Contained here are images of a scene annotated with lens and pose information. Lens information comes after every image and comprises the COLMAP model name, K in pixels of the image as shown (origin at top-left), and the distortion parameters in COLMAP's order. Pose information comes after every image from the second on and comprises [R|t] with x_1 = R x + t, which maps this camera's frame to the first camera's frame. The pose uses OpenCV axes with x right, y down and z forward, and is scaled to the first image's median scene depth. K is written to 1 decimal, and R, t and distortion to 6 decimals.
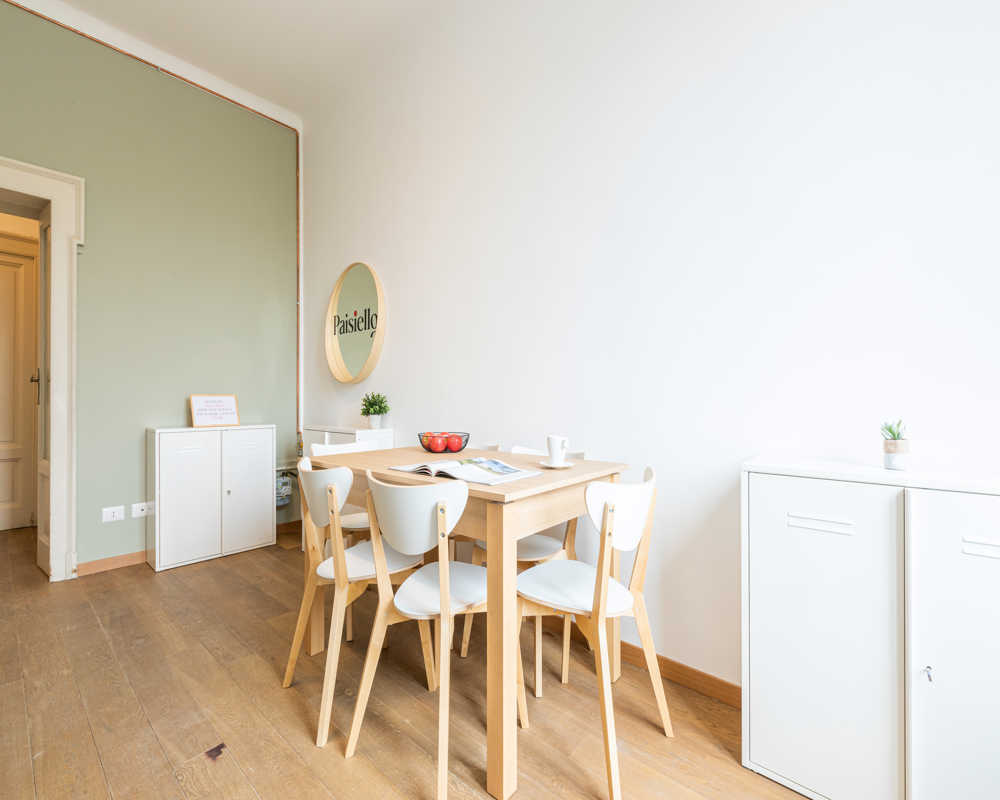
lens RADIAL K [[460.5, 0, 500.0], [0, 460.5, 400.0], [0, 0, 1]] dist [-0.000130, 0.000023]
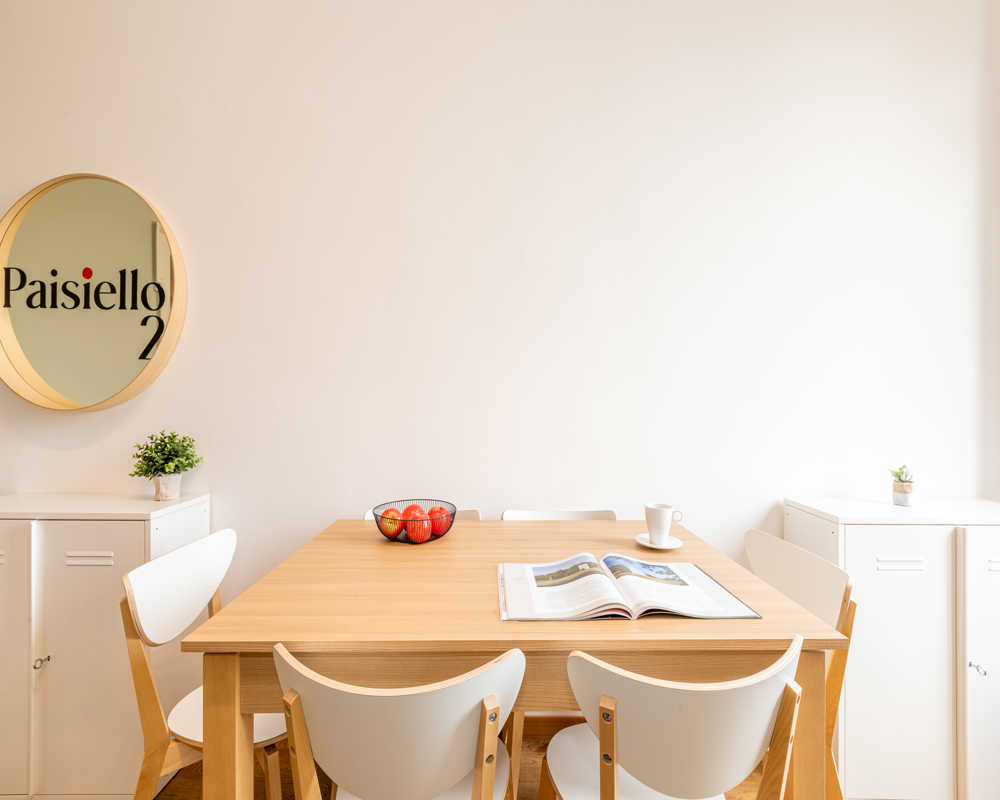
lens RADIAL K [[460.5, 0, 500.0], [0, 460.5, 400.0], [0, 0, 1]] dist [-0.000130, 0.000023]
pose [[0.737731, -0.006835, 0.675060, -0.331221], [-0.007428, 0.999806, 0.018240, -0.062933], [-0.675054, -0.018471, 0.737537, 0.327799]]
